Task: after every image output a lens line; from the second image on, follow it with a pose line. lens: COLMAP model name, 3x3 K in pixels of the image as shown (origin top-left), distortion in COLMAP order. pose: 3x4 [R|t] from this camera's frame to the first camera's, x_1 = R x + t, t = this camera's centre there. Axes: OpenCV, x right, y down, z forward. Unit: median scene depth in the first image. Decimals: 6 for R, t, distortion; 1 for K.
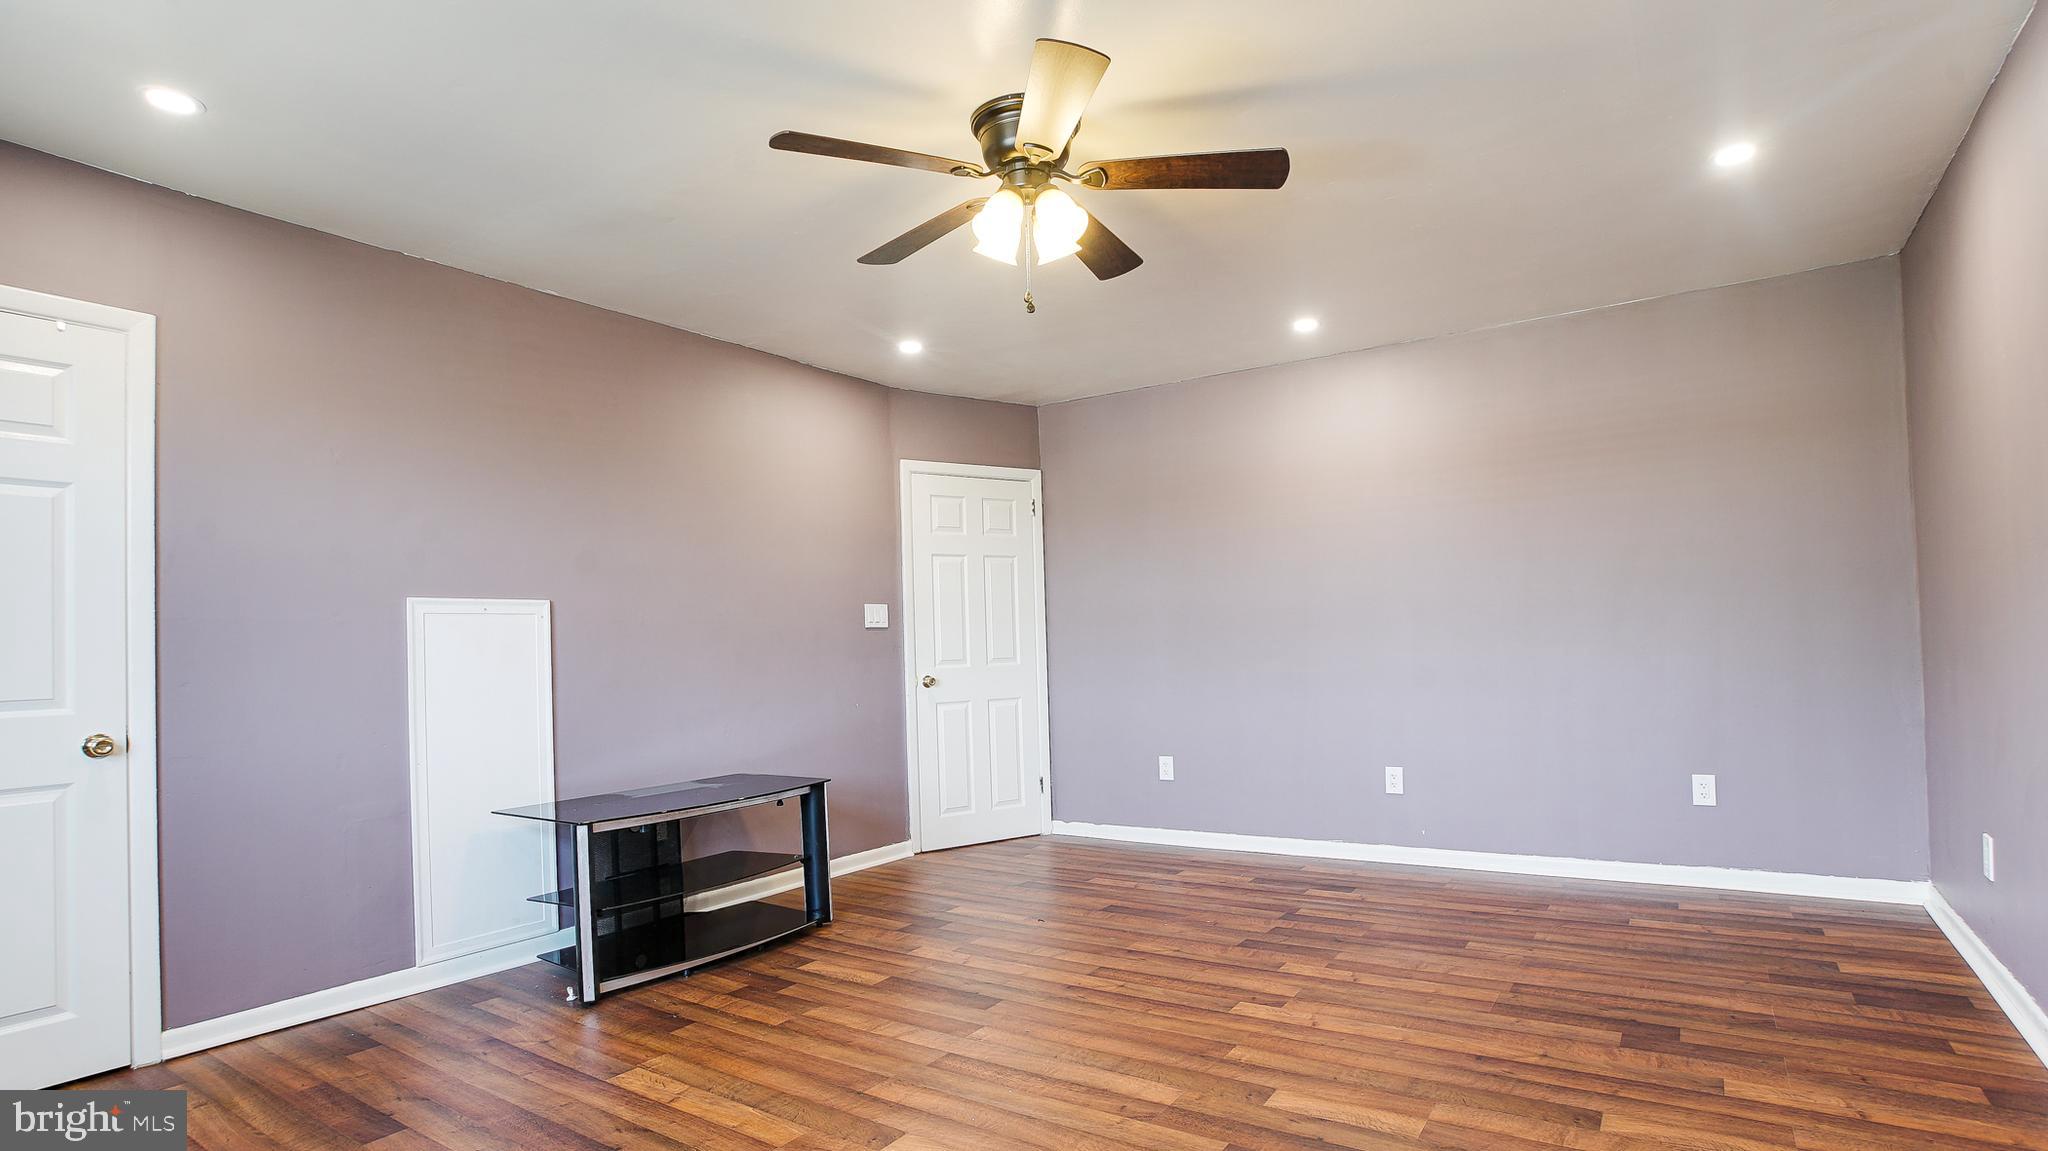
lens RADIAL K [[1001.6, 0, 1024.4], [0, 1001.6, 593.8], [0, 0, 1]] dist [-0.088987, 0.042855]
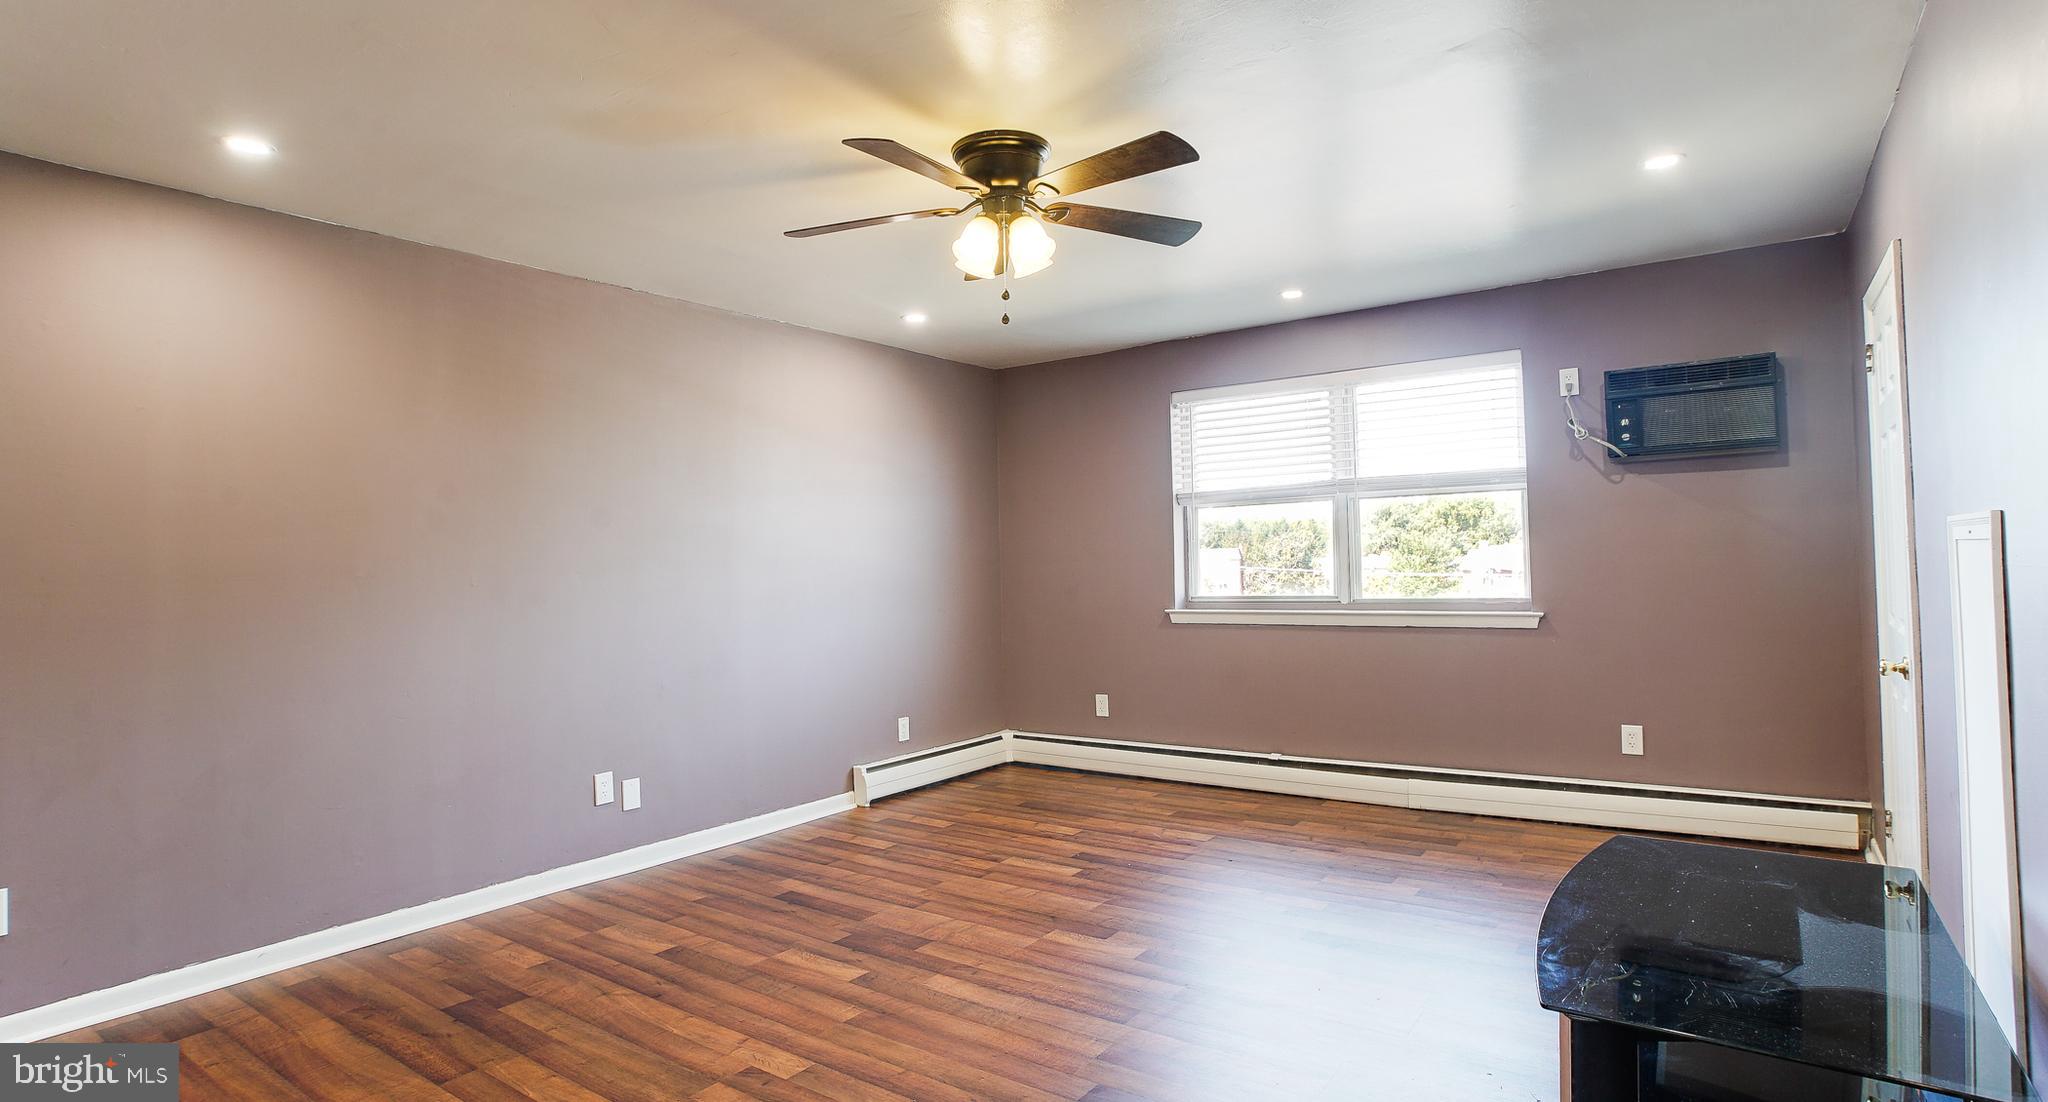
lens RADIAL K [[1001.7, 0, 1024.0], [0, 1001.7, 551.0], [0, 0, 1]] dist [-0.000681, -0.000100]
pose [[-0.998075, 0.056024, 0.026601, -0.029751], [0.054482, 0.996970, -0.055517, 0.036745], [-0.029630, -0.053961, -0.998103, 2.151198]]
